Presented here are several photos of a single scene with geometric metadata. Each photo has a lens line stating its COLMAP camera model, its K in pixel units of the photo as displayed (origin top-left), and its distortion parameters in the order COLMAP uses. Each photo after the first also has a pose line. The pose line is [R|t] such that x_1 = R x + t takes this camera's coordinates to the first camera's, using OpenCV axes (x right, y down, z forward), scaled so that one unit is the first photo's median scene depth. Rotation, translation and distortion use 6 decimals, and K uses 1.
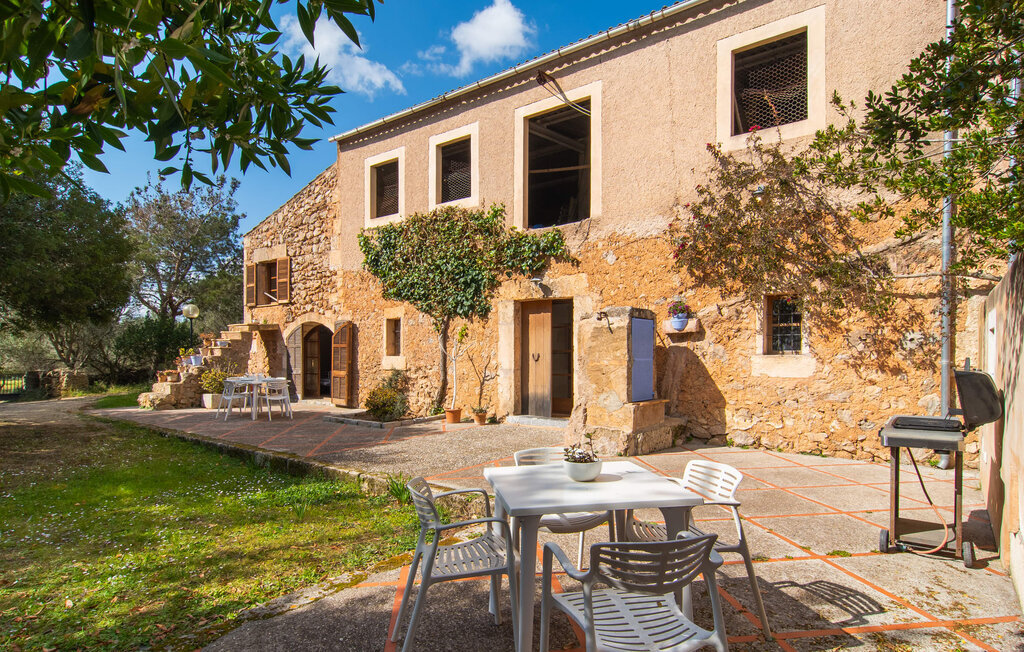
lens RADIAL K [[555.8, 0, 517.4], [0, 555.8, 354.3], [0, 0, 1]] dist [0.000057, -0.000245]
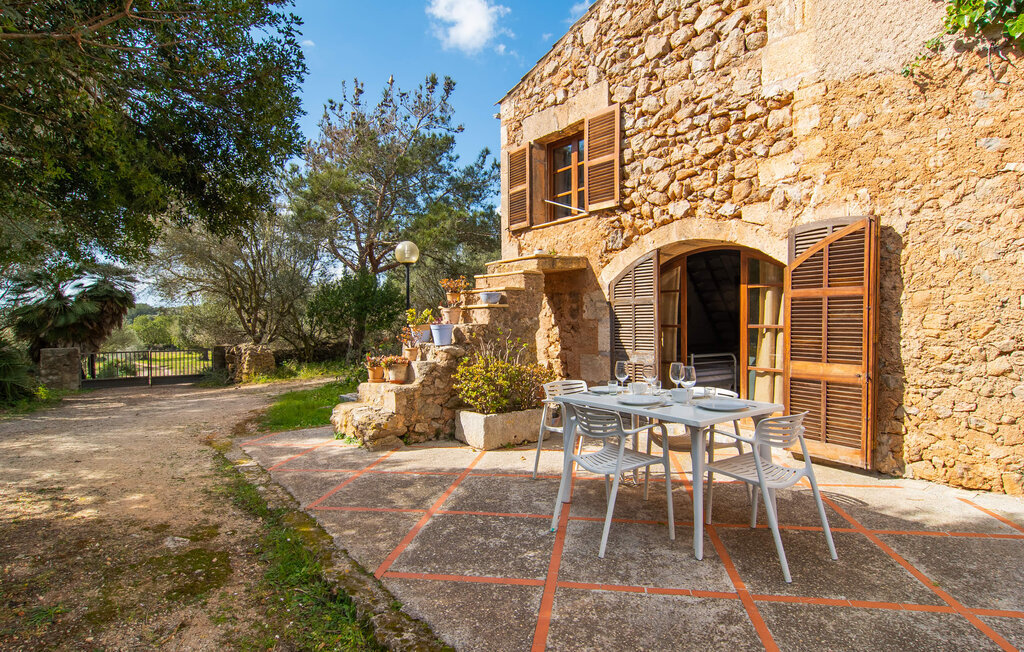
lens RADIAL K [[552.4, 0, 514.2], [0, 552.4, 329.4], [0, 0, 1]] dist [0.000590, 0.000818]
pose [[0.959290, -0.004254, -0.282391, -0.533709], [0.007127, 0.999933, 0.009148, 0.004460], [0.282333, -0.010788, 0.959256, 0.791348]]
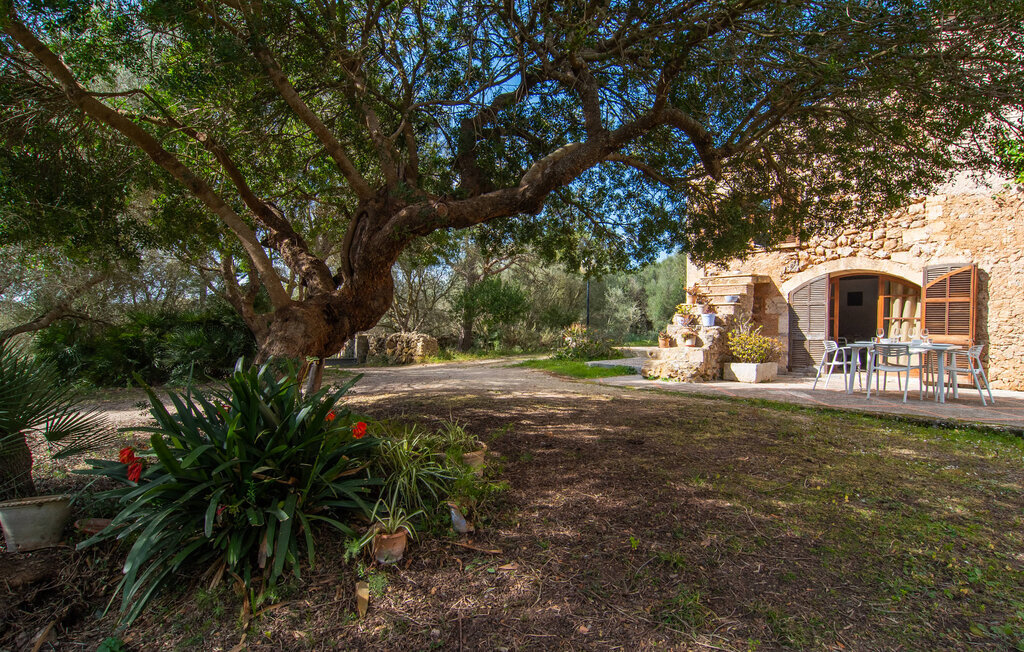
lens RADIAL K [[552.4, 0, 514.2], [0, 552.4, 329.4], [0, 0, 1]] dist [0.000590, 0.000818]
pose [[0.982343, 0.013061, -0.186632, -0.951129], [-0.014097, 0.999892, -0.004226, 0.043079], [0.186557, 0.006782, 0.982421, 0.265383]]
